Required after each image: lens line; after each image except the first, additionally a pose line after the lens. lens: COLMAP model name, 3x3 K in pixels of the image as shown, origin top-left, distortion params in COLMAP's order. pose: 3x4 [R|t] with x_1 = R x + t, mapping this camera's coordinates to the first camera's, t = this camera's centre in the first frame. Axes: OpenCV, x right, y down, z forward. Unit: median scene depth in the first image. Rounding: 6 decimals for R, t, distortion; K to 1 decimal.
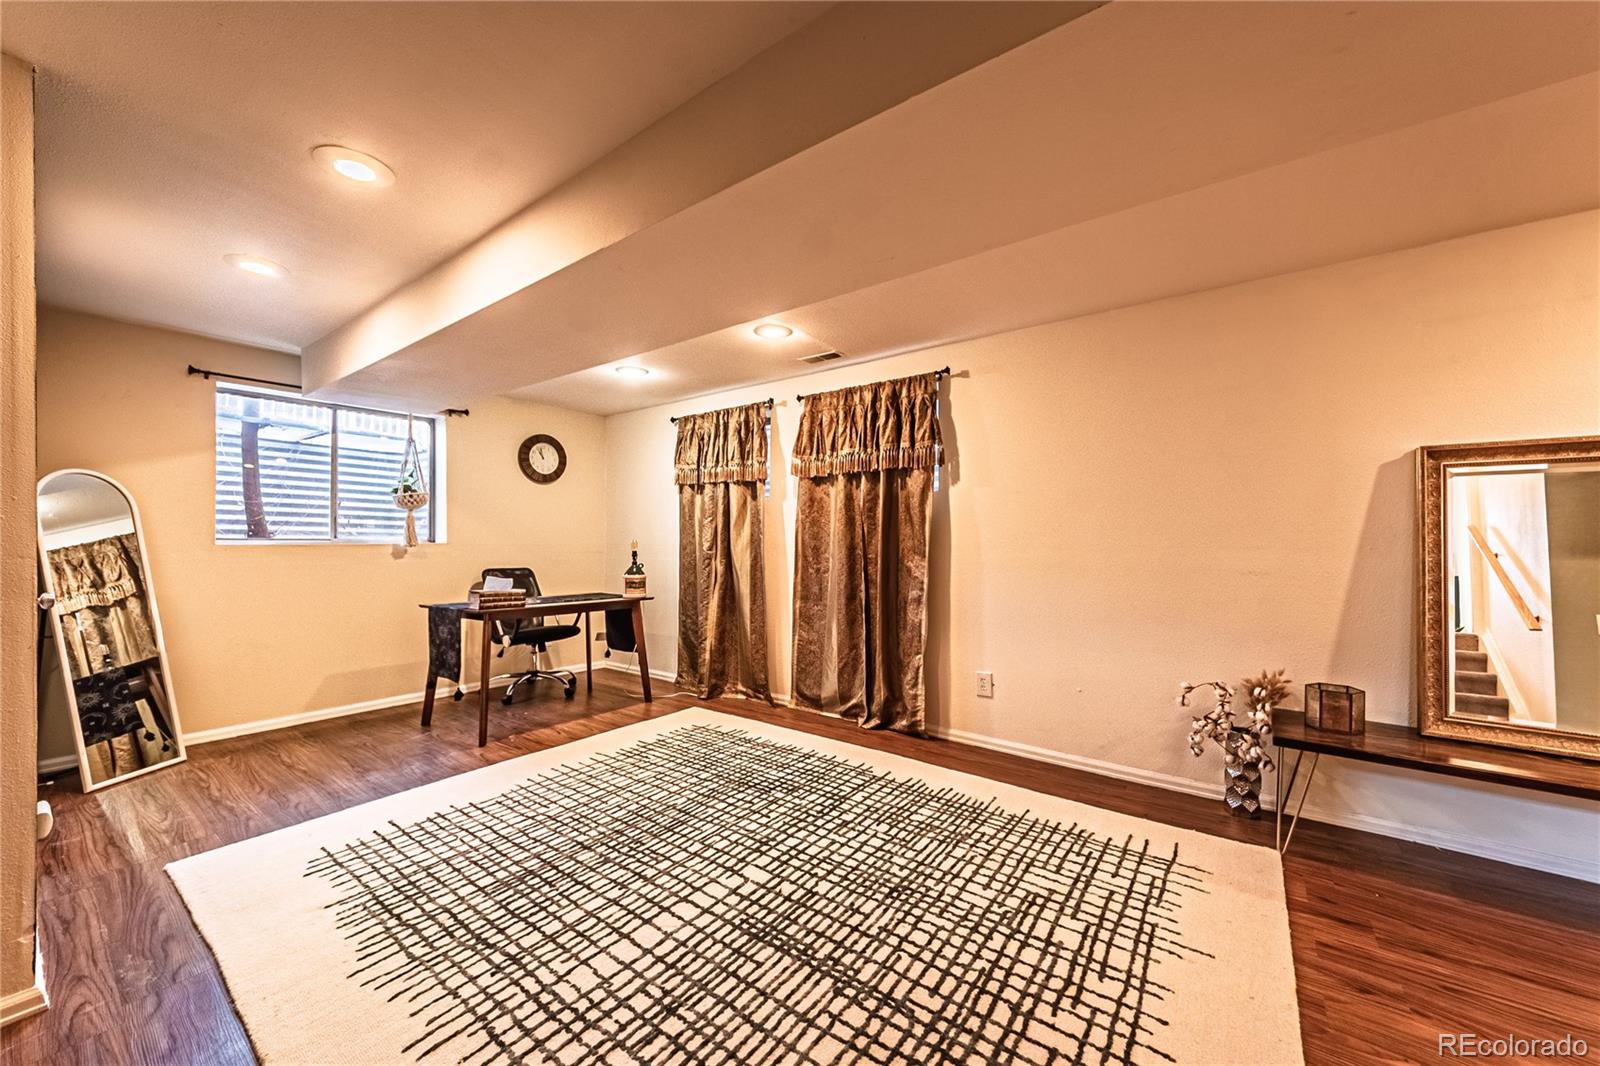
lens RADIAL K [[580.5, 0, 800.1], [0, 580.5, 542.4], [0, 0, 1]] dist [0.002238, -0.000833]
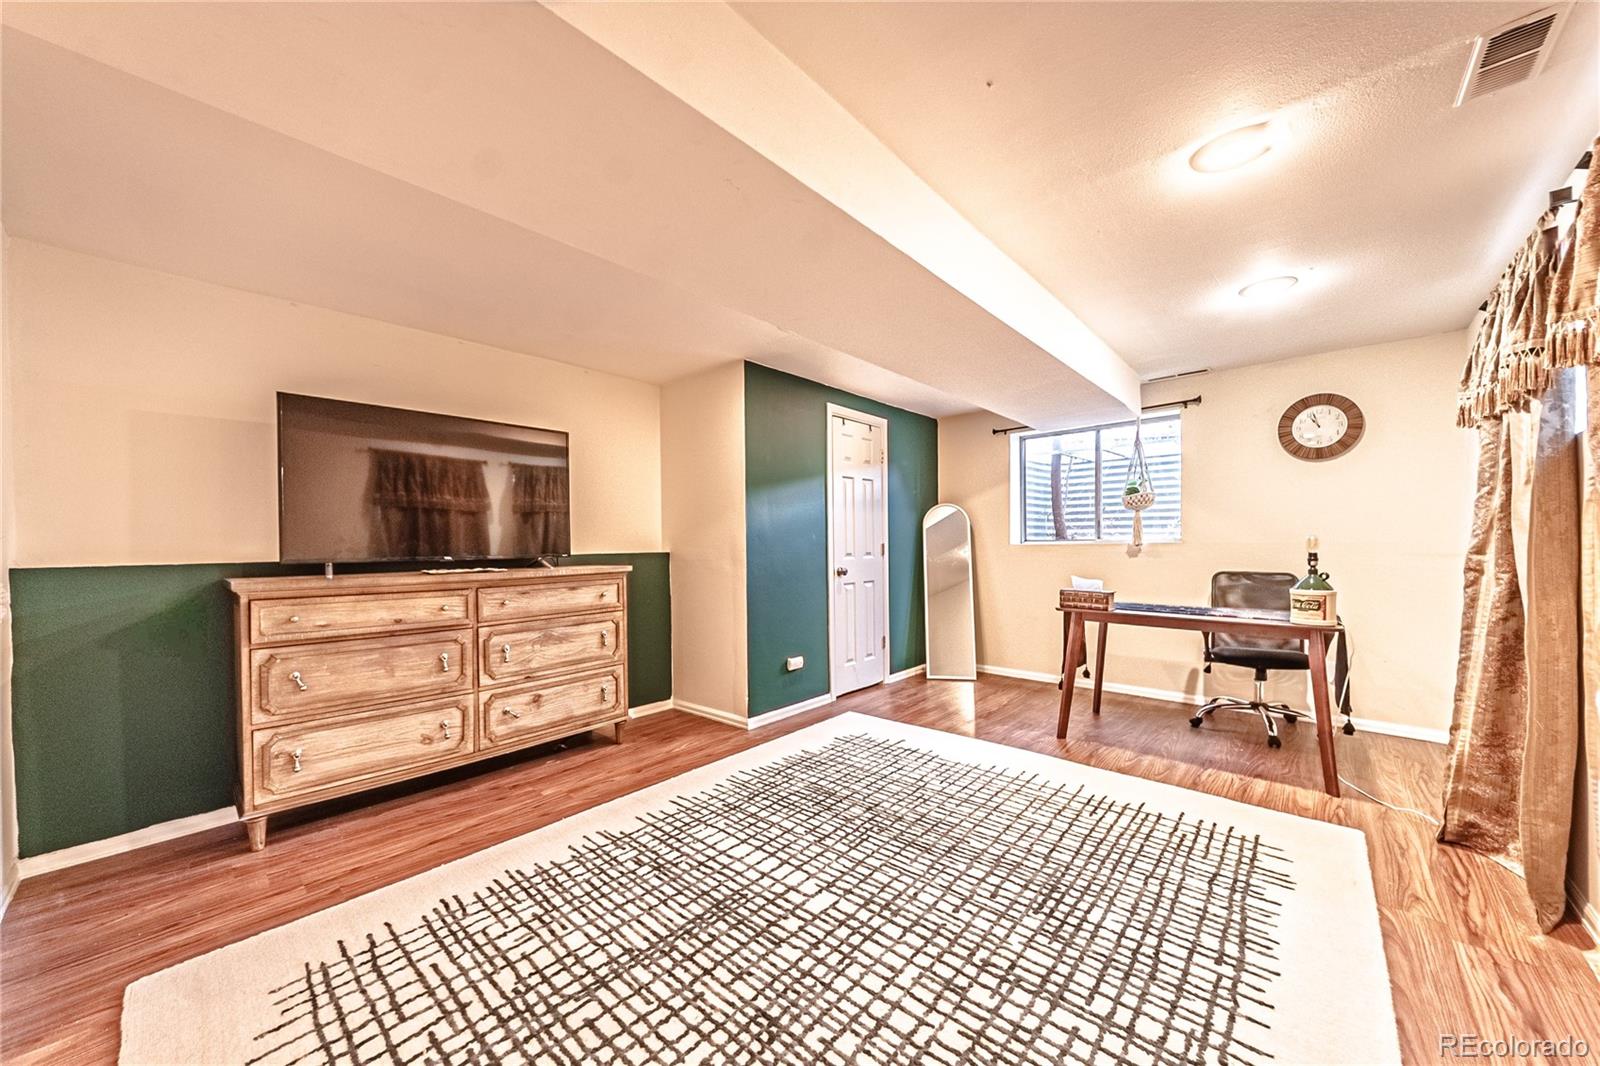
lens RADIAL K [[580.5, 0, 831.3], [0, 580.5, 531.9], [0, 0, 1]] dist [0.002238, -0.000833]
pose [[-0.056569, -0.018260, -0.998232, 0.768314], [0.008959, 0.999783, -0.018796, -0.003397], [0.998359, -0.010006, -0.056393, 0.957935]]
